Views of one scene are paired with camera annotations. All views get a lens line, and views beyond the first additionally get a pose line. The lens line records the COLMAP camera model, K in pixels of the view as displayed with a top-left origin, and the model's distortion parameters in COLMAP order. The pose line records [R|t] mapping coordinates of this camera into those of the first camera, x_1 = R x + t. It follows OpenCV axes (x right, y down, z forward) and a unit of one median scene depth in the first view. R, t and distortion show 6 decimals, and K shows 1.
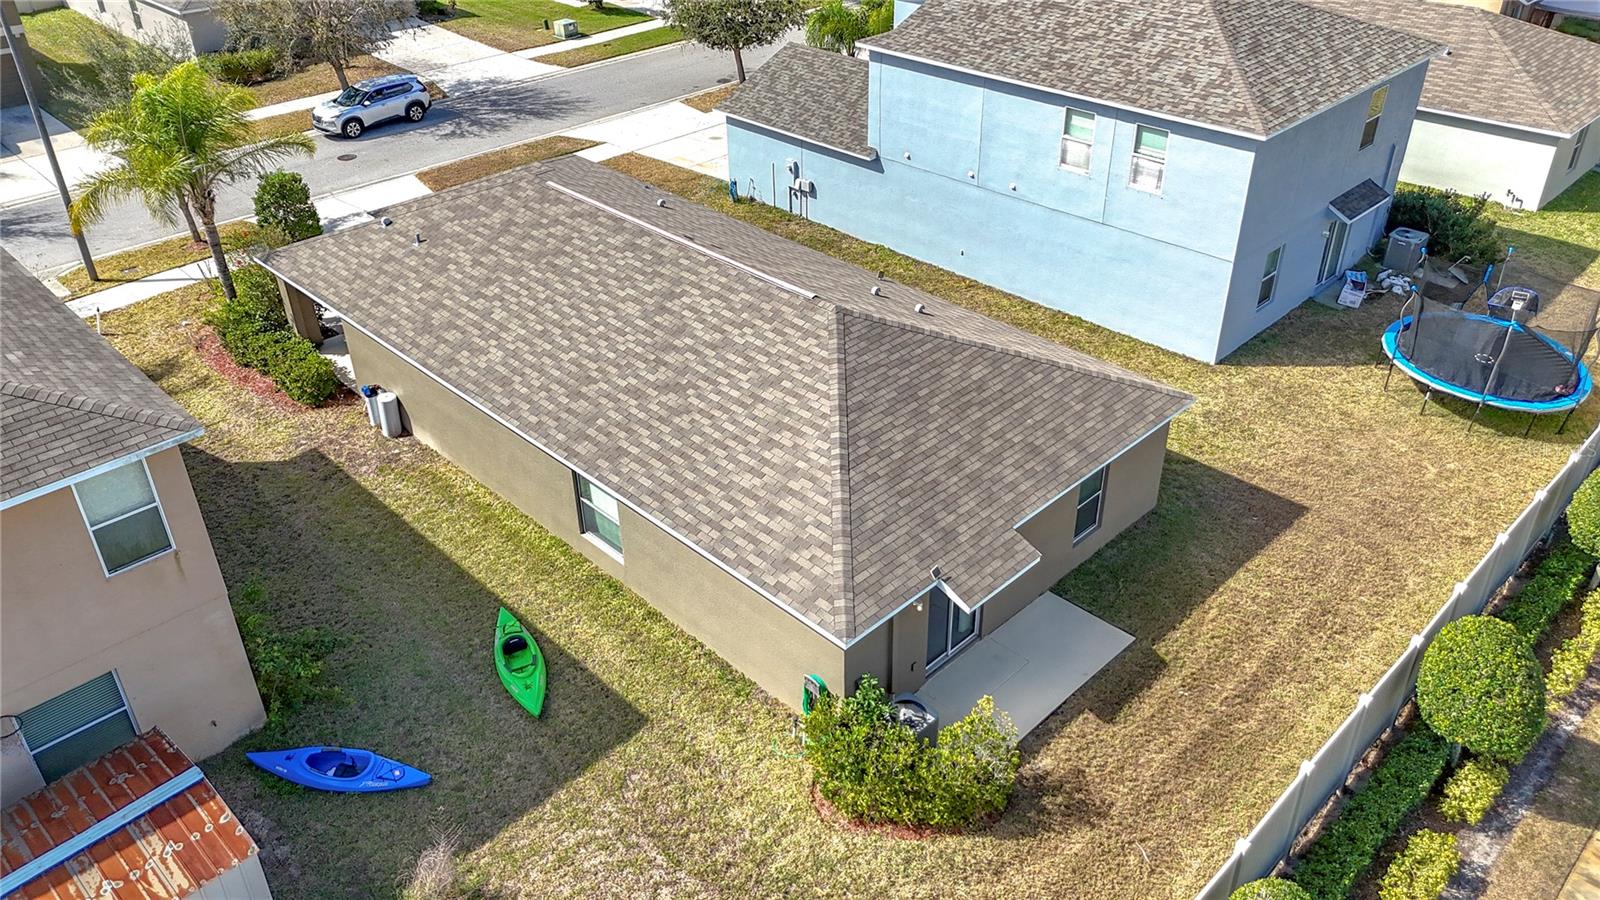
lens RADIAL K [[1208.4, 0, 800.5], [0, 1208.4, 447.8], [0, 0, 1]] dist [0.009806, 0.000538]
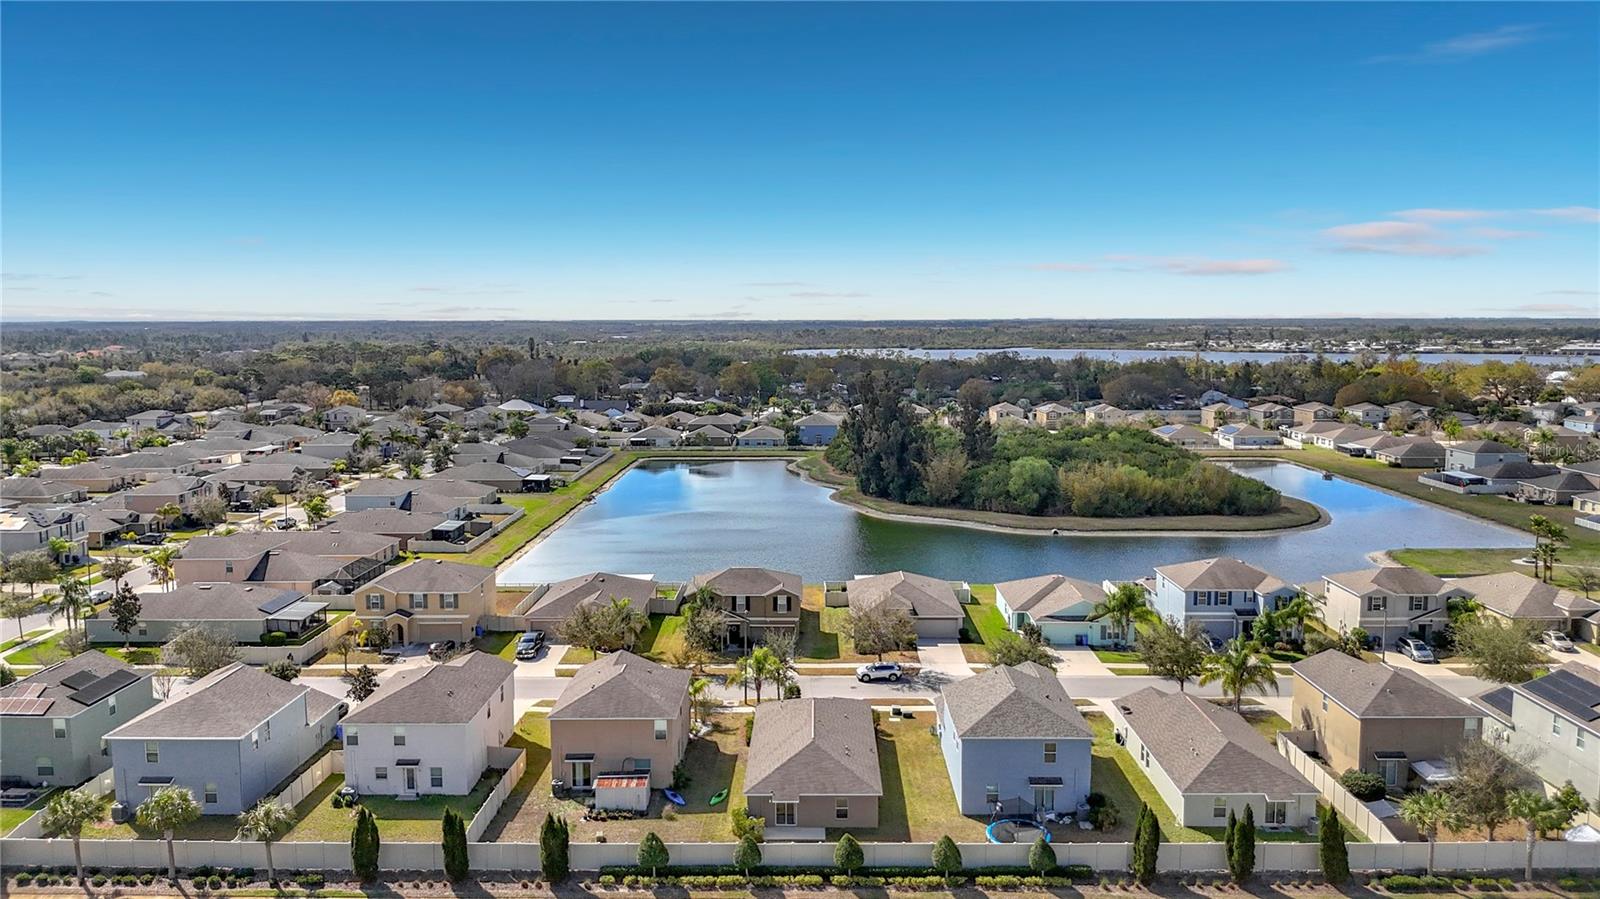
lens RADIAL K [[1208.4, 0, 800.5], [0, 1208.4, 449.4], [0, 0, 1]] dist [0.009806, 0.000538]
pose [[0.700464, 0.082018, -0.708960, 1.306406], [-0.384227, 0.880464, -0.277763, 0.076120], [0.601432, 0.466965, 0.648247, -0.974894]]
